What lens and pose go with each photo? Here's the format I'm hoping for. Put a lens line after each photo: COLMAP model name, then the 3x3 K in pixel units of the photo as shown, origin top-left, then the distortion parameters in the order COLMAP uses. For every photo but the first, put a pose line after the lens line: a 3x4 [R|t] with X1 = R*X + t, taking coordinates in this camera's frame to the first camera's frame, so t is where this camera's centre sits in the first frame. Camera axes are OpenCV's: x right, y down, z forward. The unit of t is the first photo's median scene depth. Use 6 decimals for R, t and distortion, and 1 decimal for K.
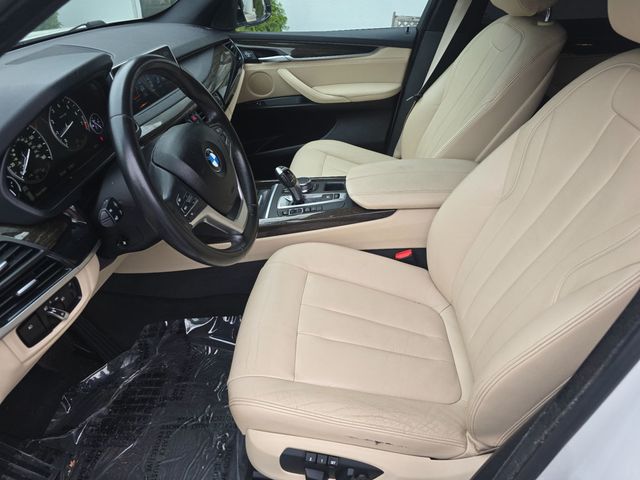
lens RADIAL K [[429.9, 0, 319.6], [0, 429.9, 248.7], [0, 0, 1]] dist [-0.003900, -0.000832]
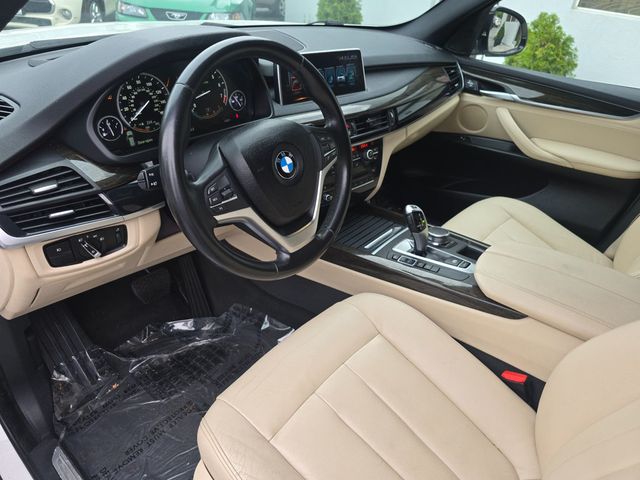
lens RADIAL K [[432.5, 0, 320.0], [0, 432.5, 240.0], [0, 0, 1]] dist [0.001696, -0.002684]
pose [[0.799115, 0.385981, -0.460905, 0.179035], [-0.418720, 0.907479, 0.033985, -0.079492], [0.431379, 0.165832, 0.886799, 0.169108]]
